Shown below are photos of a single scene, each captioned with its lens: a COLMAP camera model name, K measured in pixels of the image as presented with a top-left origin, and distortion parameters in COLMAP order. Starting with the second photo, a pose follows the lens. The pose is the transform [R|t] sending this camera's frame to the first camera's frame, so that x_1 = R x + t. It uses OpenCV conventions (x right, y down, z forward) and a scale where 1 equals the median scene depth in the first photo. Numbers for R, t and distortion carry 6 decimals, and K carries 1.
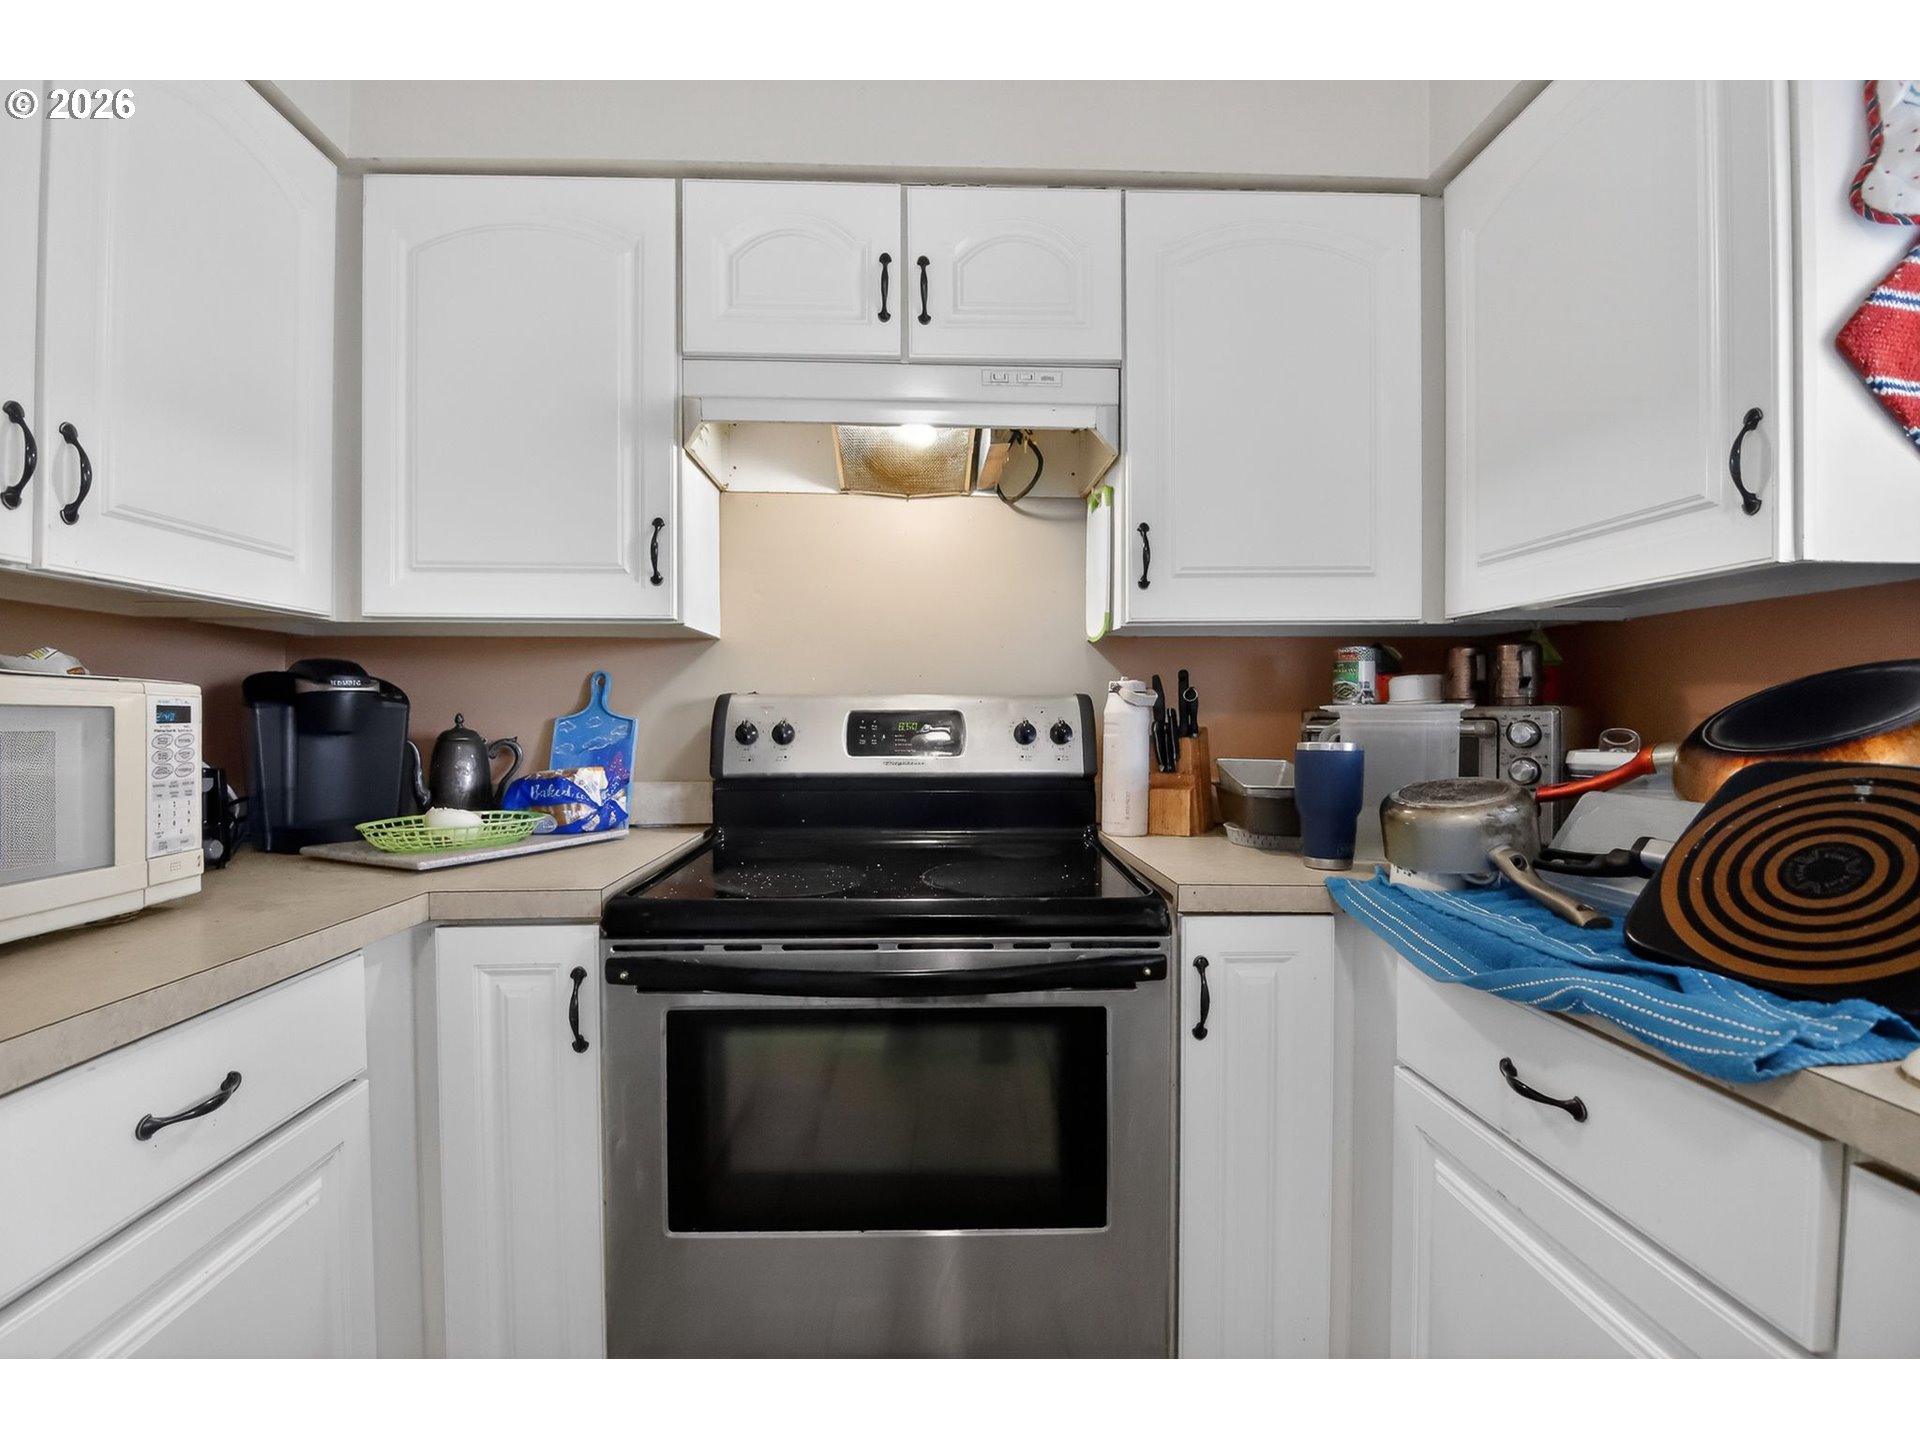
lens RADIAL K [[872.8, 0, 956.6], [0, 872.8, 722.6], [0, 0, 1]] dist [-0.021680, -0.002192]
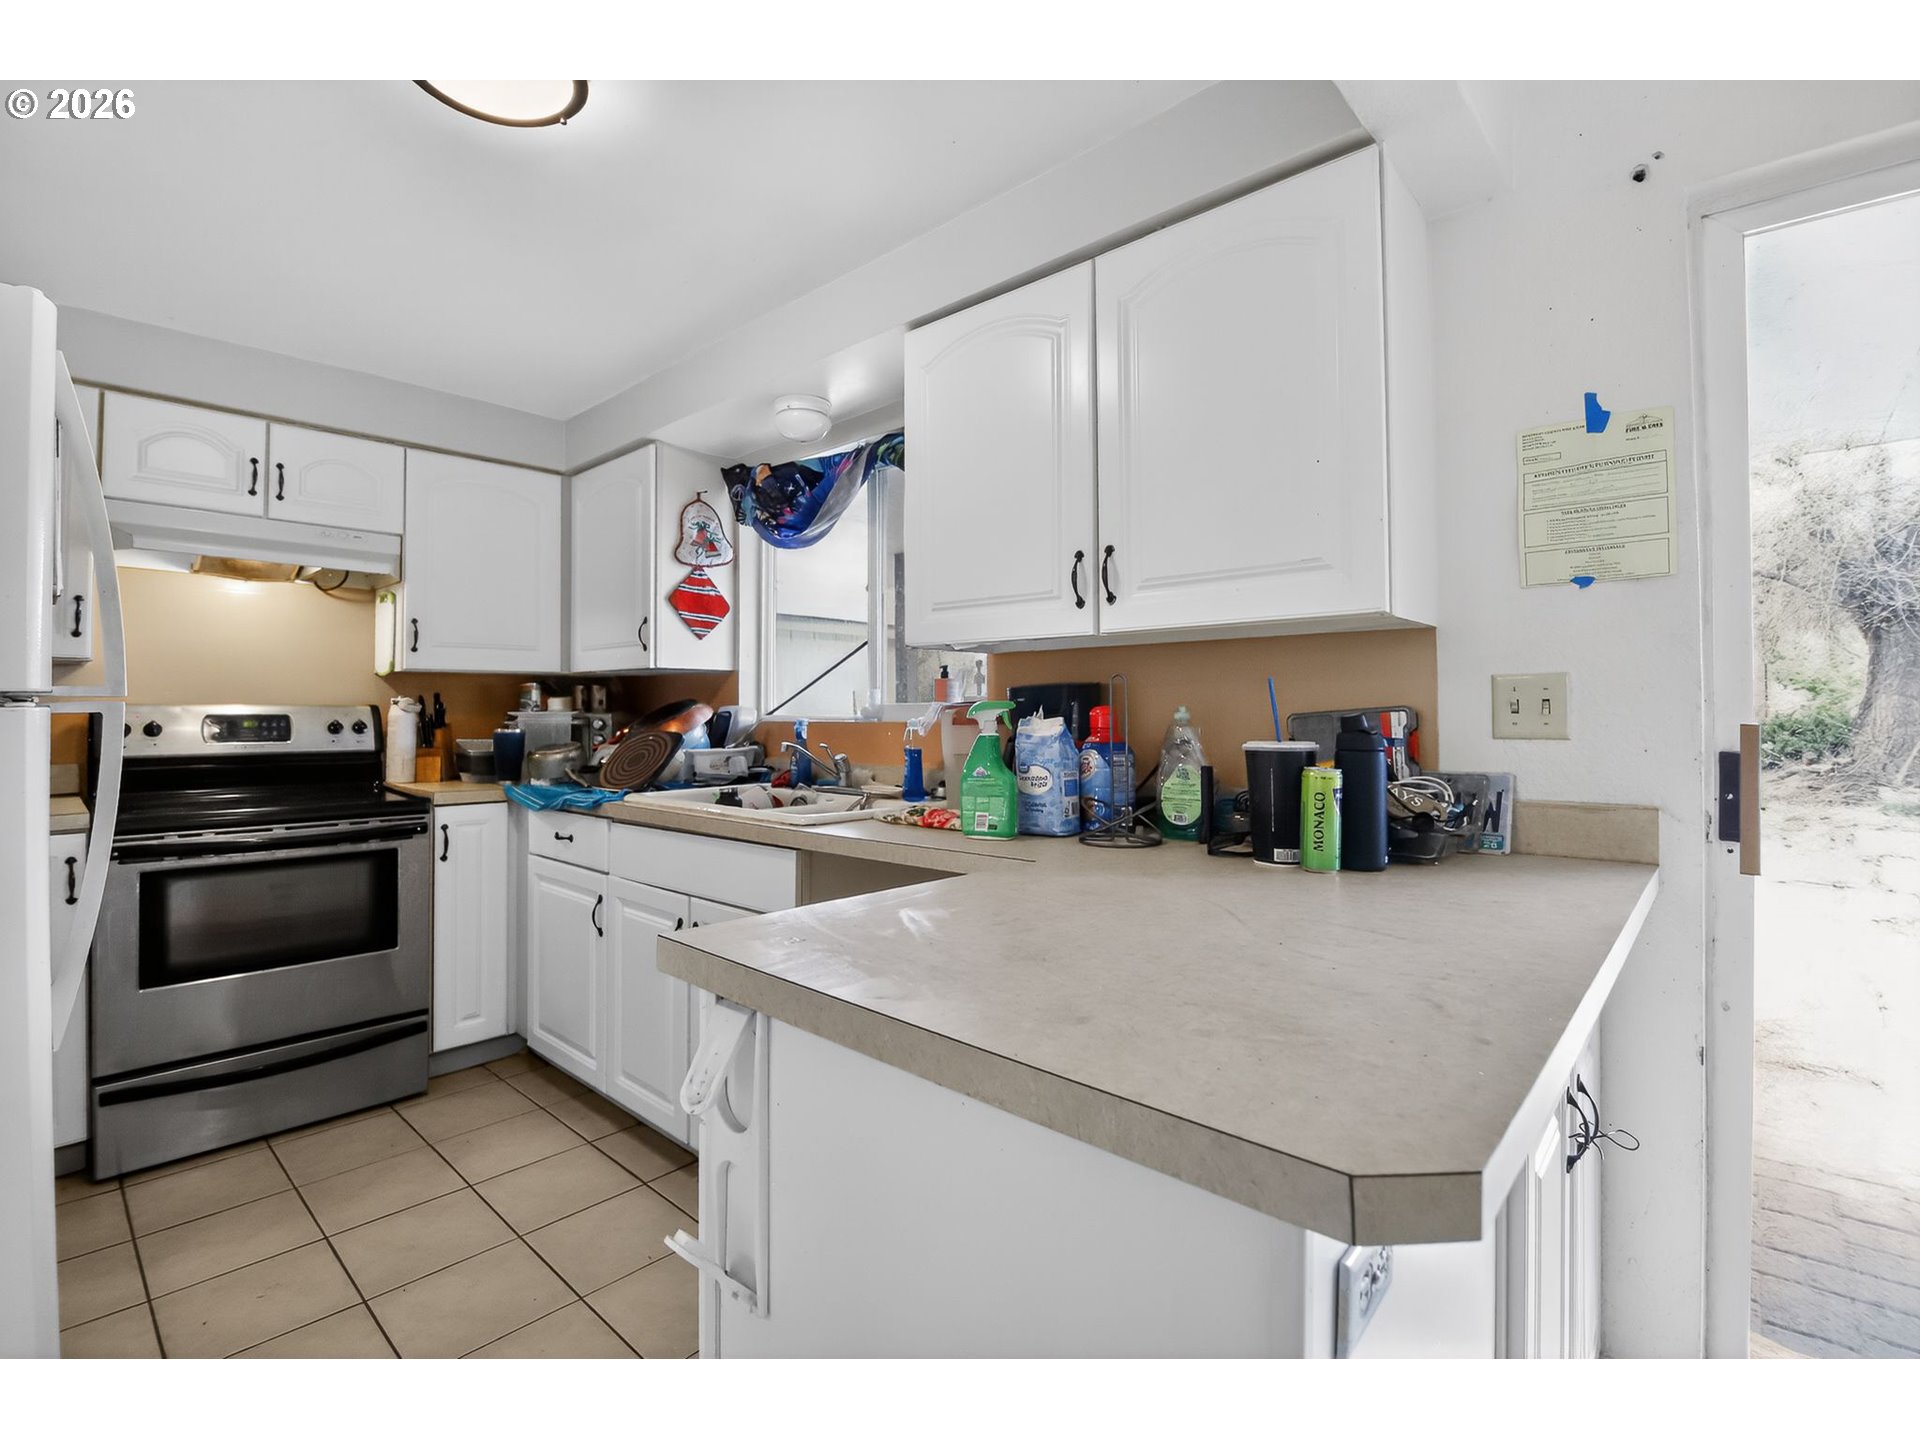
lens RADIAL K [[872.8, 0, 952.2], [0, 872.8, 700.5], [0, 0, 1]] dist [-0.021680, -0.002192]
pose [[0.704246, 0.009372, 0.709894, -0.317457], [0.006707, 0.999780, -0.019853, 0.001087], [-0.709925, 0.018743, 0.704028, -1.241410]]
